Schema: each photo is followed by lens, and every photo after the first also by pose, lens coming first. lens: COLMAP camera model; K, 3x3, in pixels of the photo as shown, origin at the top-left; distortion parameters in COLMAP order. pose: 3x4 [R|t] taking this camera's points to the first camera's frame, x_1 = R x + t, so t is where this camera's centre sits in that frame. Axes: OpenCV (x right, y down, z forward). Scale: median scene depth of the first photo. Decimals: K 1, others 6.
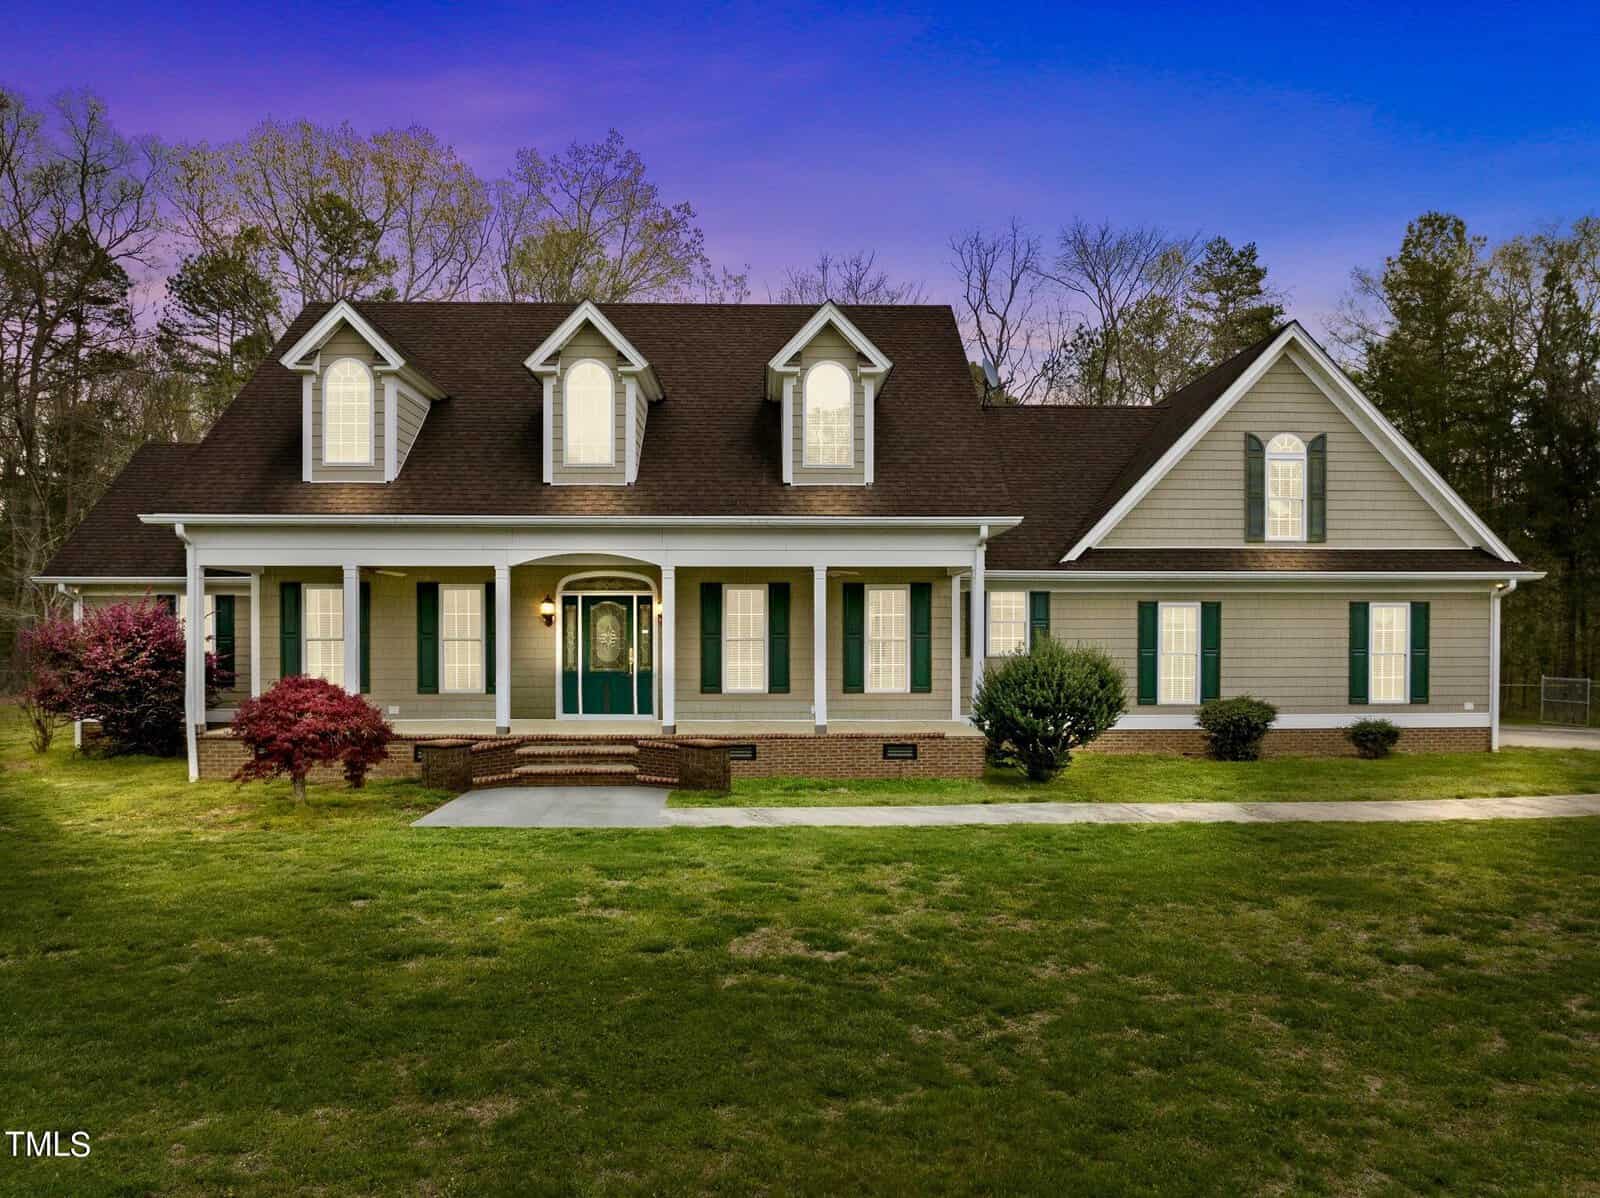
lens RADIAL K [[1156.5, 0, 806.3], [0, 1156.5, 656.2], [0, 0, 1]] dist [-0.029879, -0.002625]
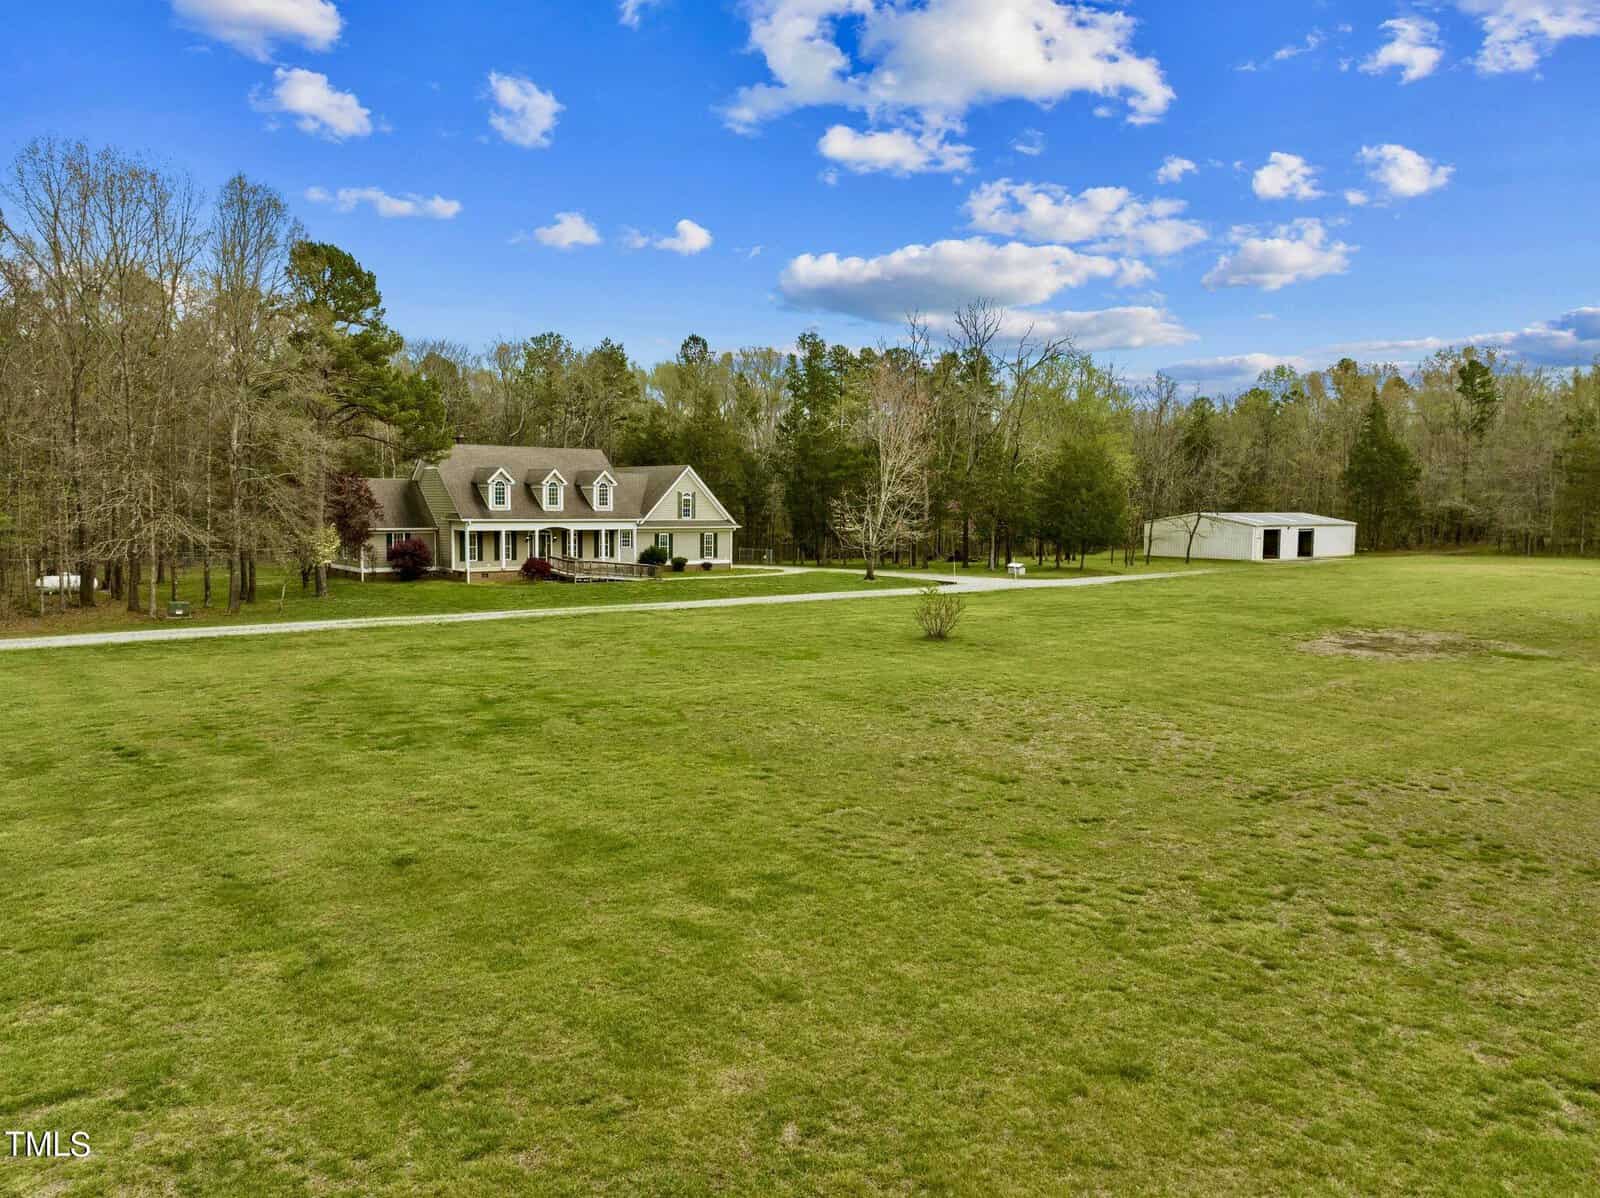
lens RADIAL K [[1151.7, 0, 800.0], [0, 1151.7, 599.0], [0, 0, 1]] dist [0.000641, -0.000521]
pose [[0.805294, -0.043359, 0.591289, -1.707498], [0.002040, 0.997519, 0.070369, -0.102189], [-0.592873, -0.055462, 0.803384, -2.564665]]
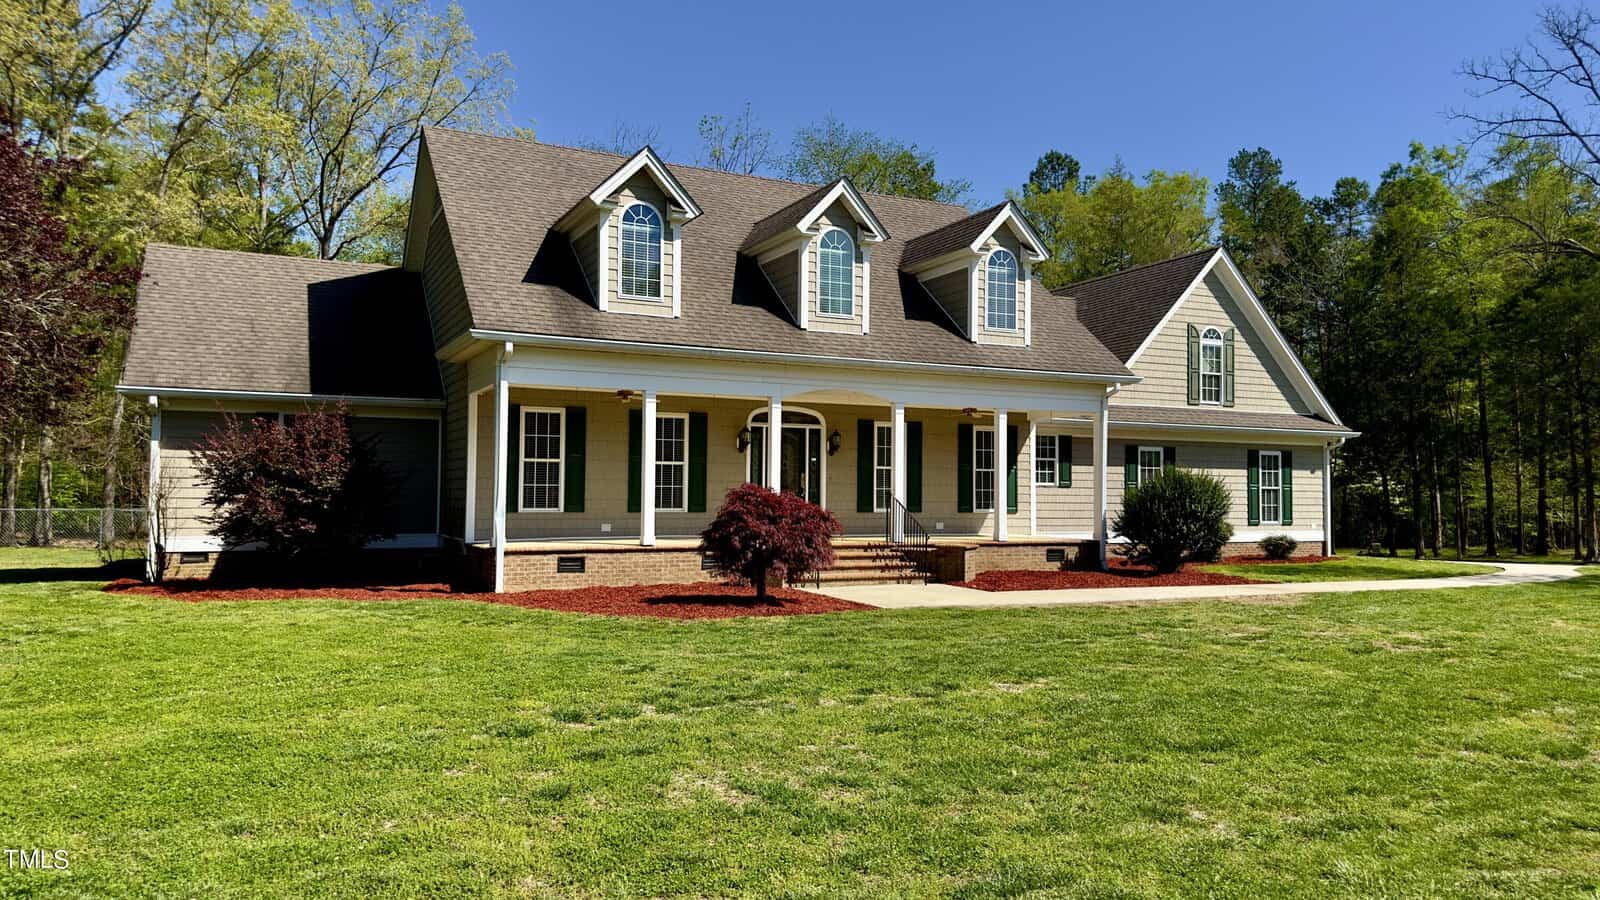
lens RADIAL K [[1130.8, 0, 795.8], [0, 1130.8, 452.7], [0, 0, 1]] dist [0.127941, -0.193038]
pose [[0.911537, 0.023879, 0.410523, -0.600946], [-0.000238, 0.998343, -0.057543, 0.036089], [-0.411217, 0.052355, 0.910033, -0.032323]]
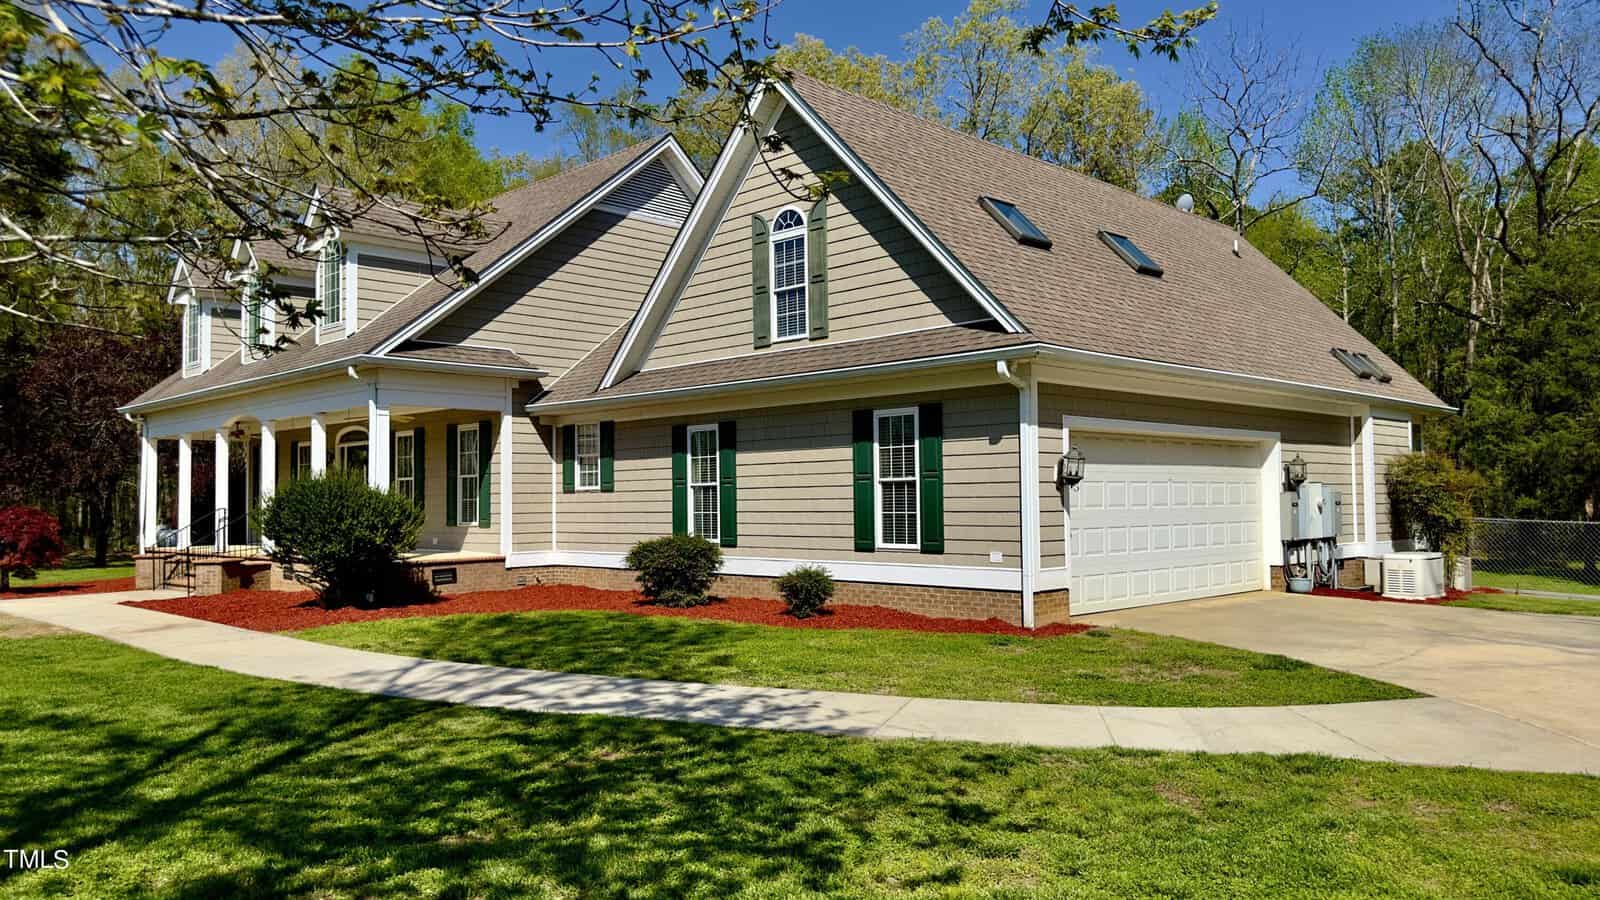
lens RADIAL K [[1139.8, 0, 800.0], [0, 1139.8, 450.0], [0, 0, 1]] dist [0.161271, -0.287831]
pose [[0.682416, -0.040317, -0.729851, 1.013645], [-0.001532, 0.998397, -0.056584, 0.020401], [0.730962, 0.039732, 0.681260, 0.479442]]
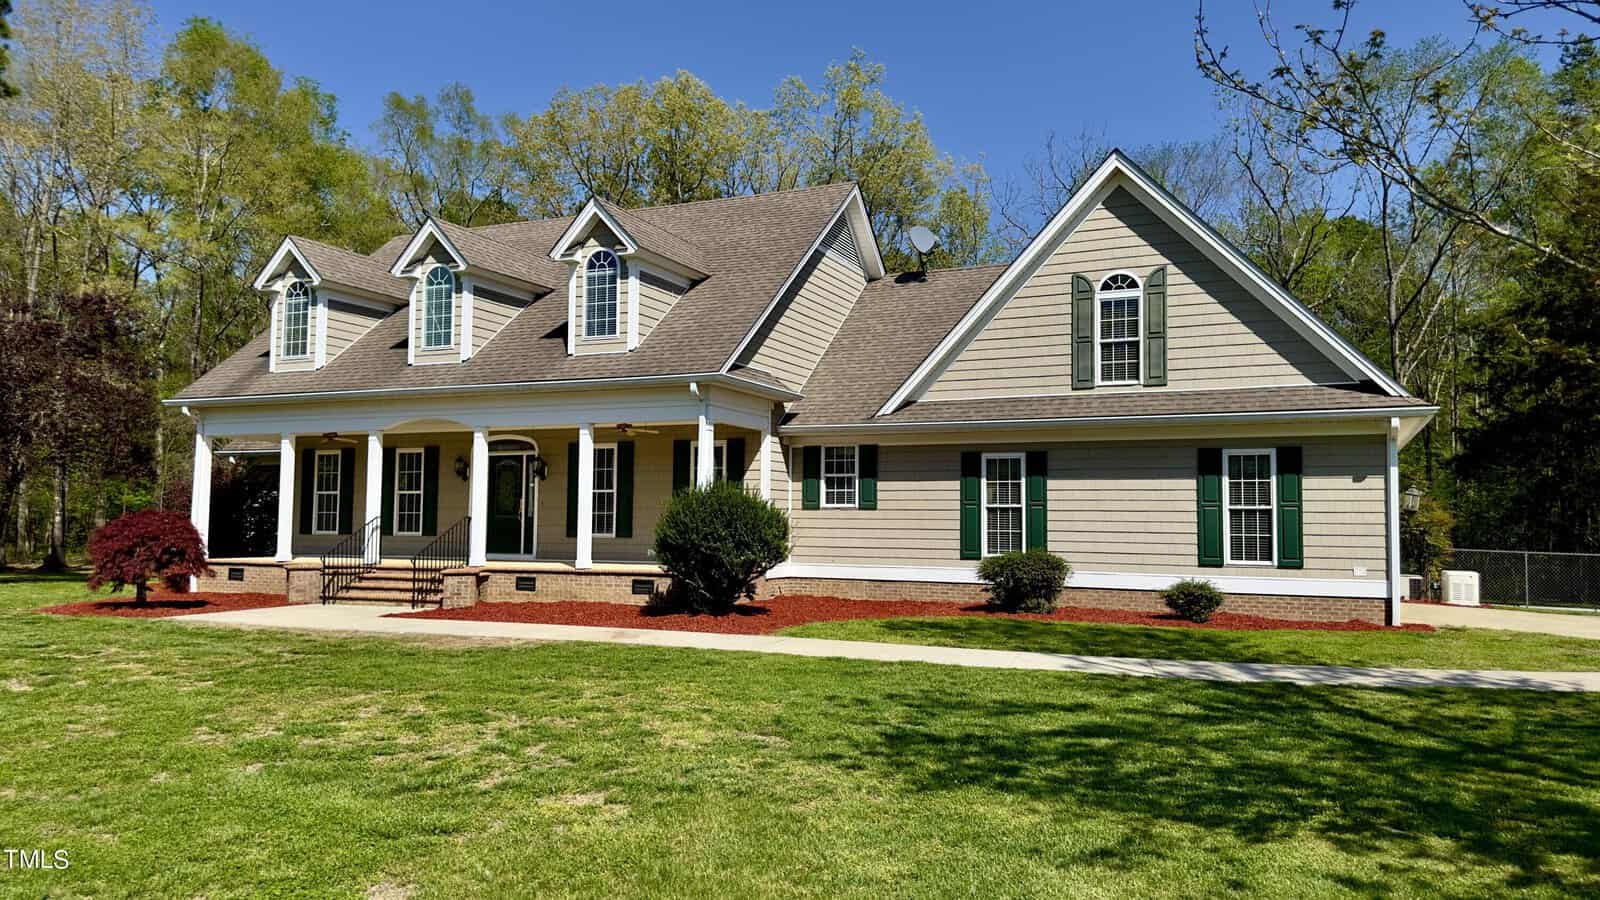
lens RADIAL K [[1139.8, 0, 800.0], [0, 1139.8, 450.0], [0, 0, 1]] dist [0.161271, -0.287831]
pose [[0.895135, -0.020426, -0.445327, 0.610725], [-0.017904, 0.996497, -0.081695, 0.033090], [0.445435, 0.081101, 0.891633, 0.061887]]
